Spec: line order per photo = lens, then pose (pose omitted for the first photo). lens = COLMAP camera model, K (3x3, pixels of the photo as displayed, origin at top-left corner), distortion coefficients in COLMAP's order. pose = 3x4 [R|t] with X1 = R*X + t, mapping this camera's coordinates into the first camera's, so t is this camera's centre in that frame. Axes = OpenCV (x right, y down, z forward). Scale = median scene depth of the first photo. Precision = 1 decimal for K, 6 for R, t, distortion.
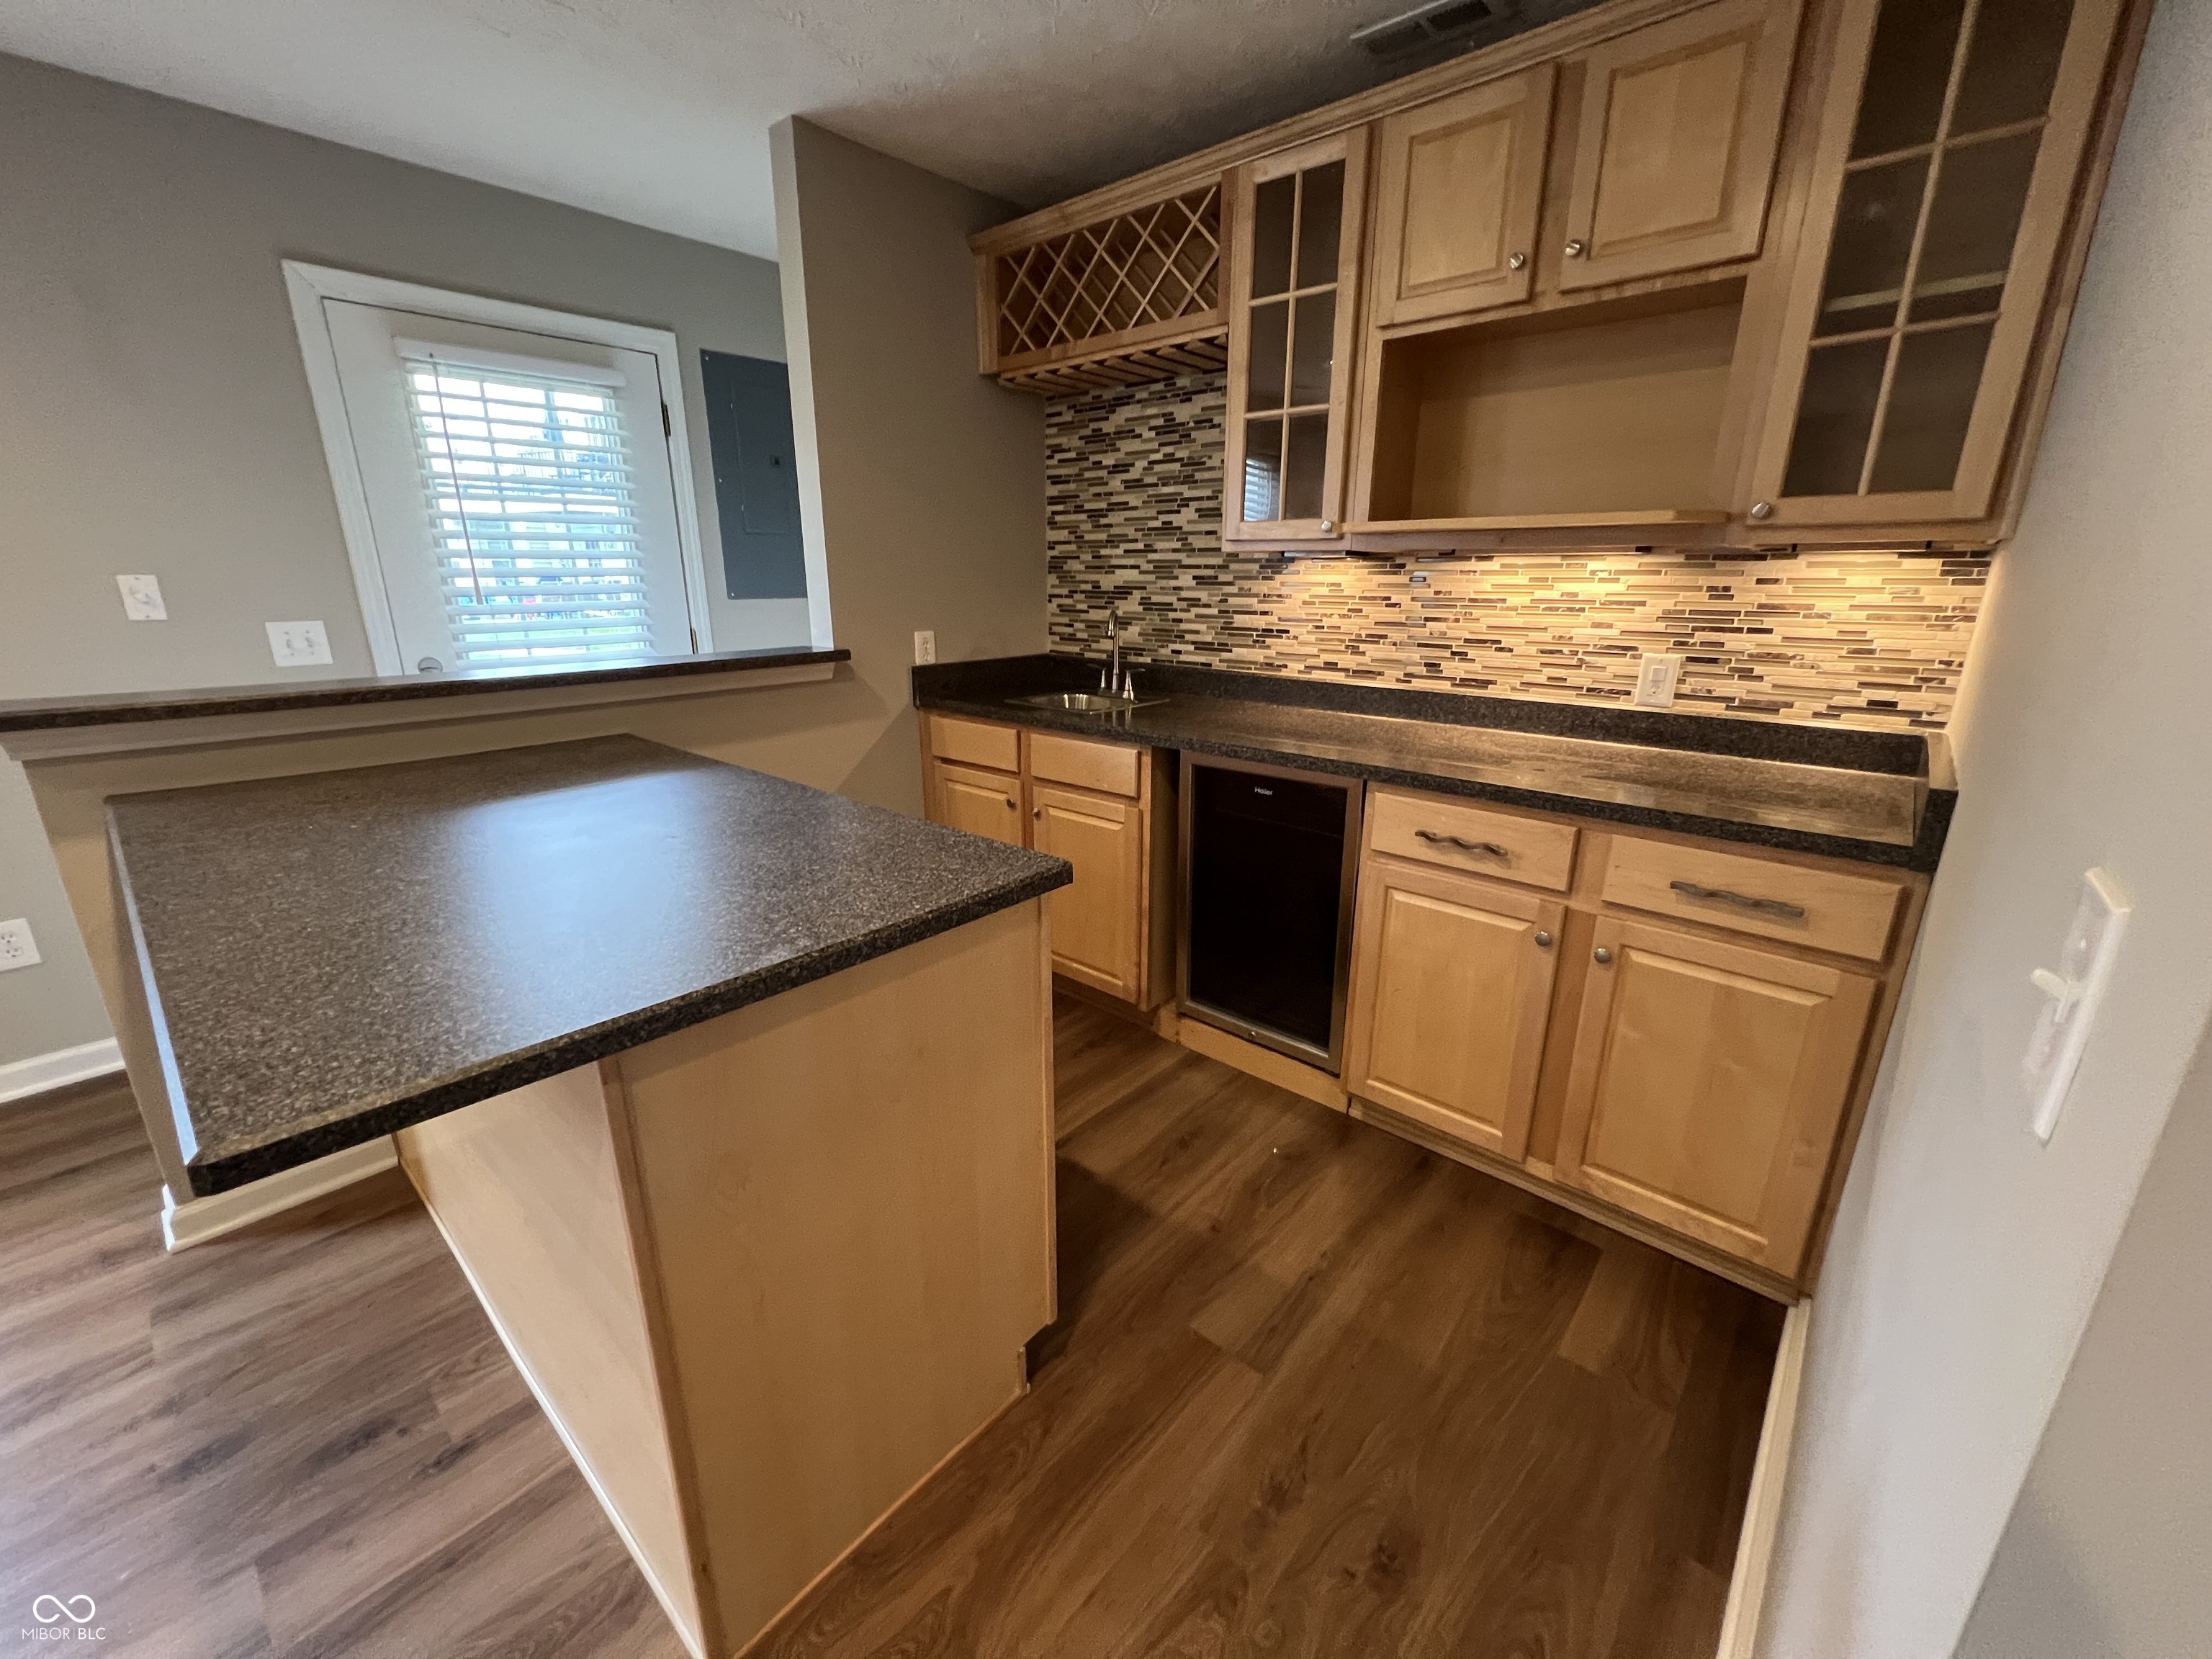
lens RADIAL K [[883.5, 0, 1105.0], [0, 883.5, 833.4], [0, 0, 1]] dist [-0.001351, 0.000681]
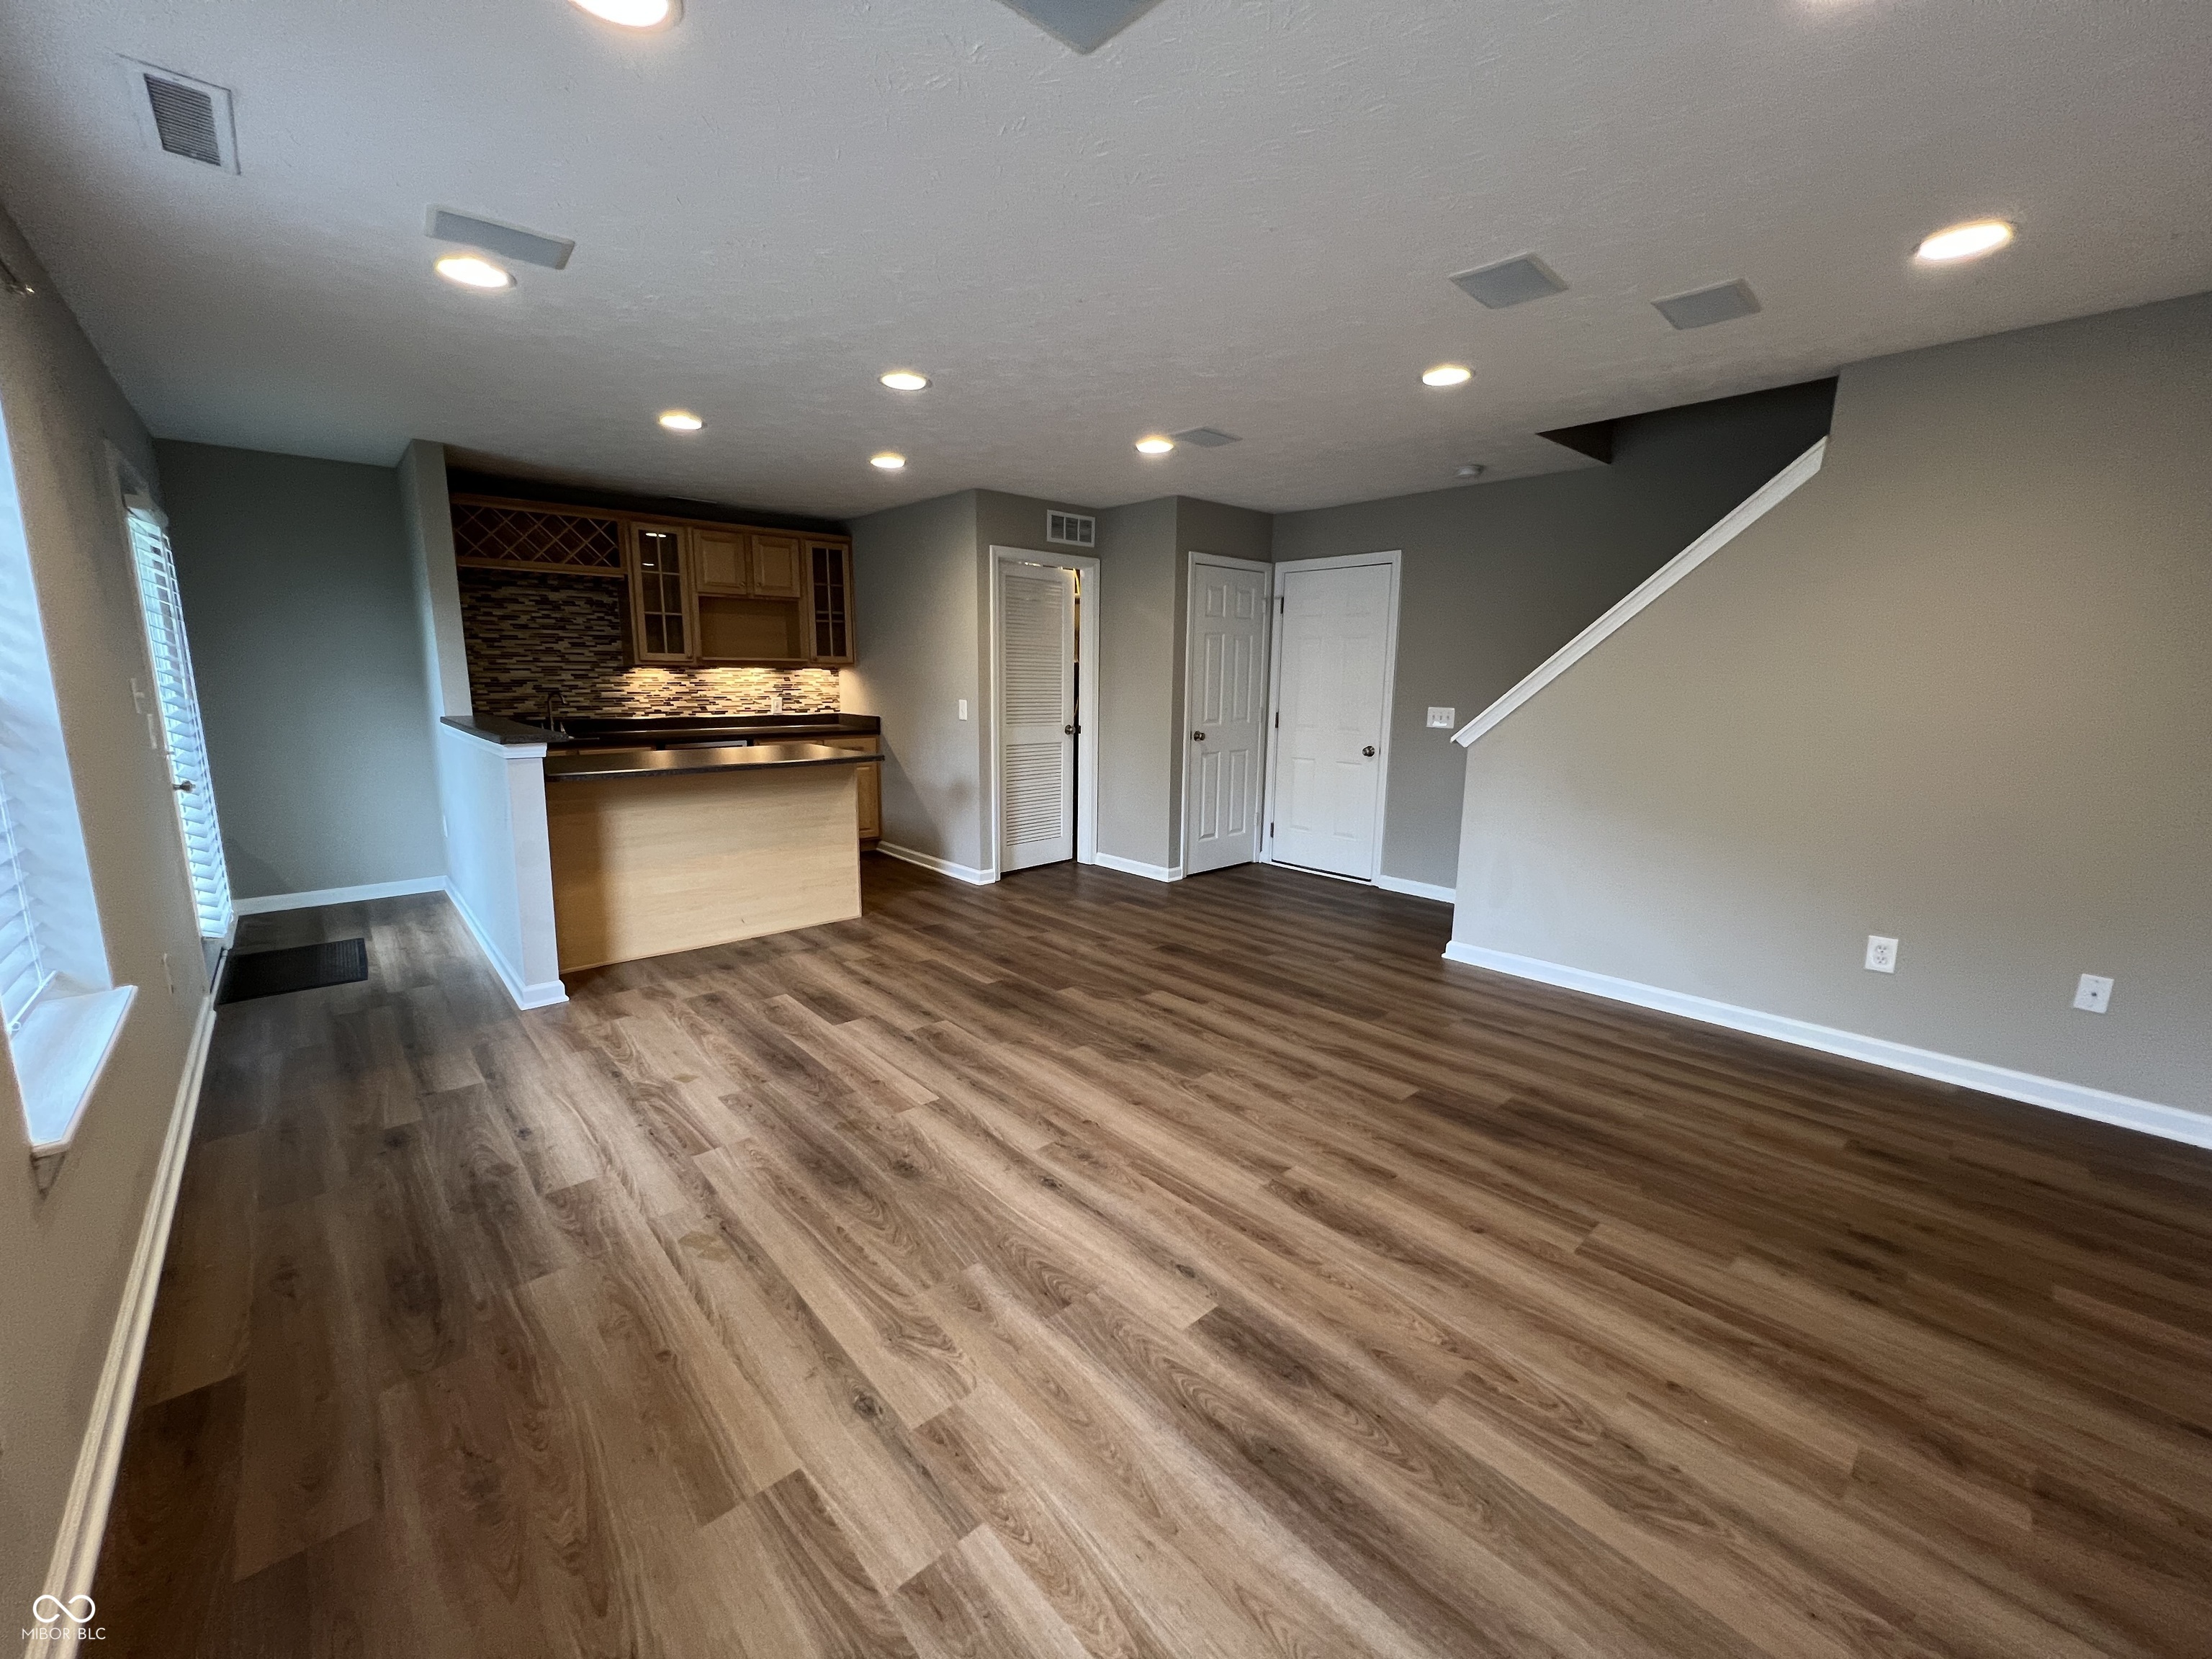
lens RADIAL K [[883.5, 0, 1105.3], [0, 883.5, 828.4], [0, 0, 1]] dist [-0.001351, 0.000681]
pose [[0.110480, -0.174461, 0.978447, -1.881397], [0.273589, 0.951777, 0.138814, 0.100768], [-0.955481, 0.252356, 0.152883, -0.398817]]
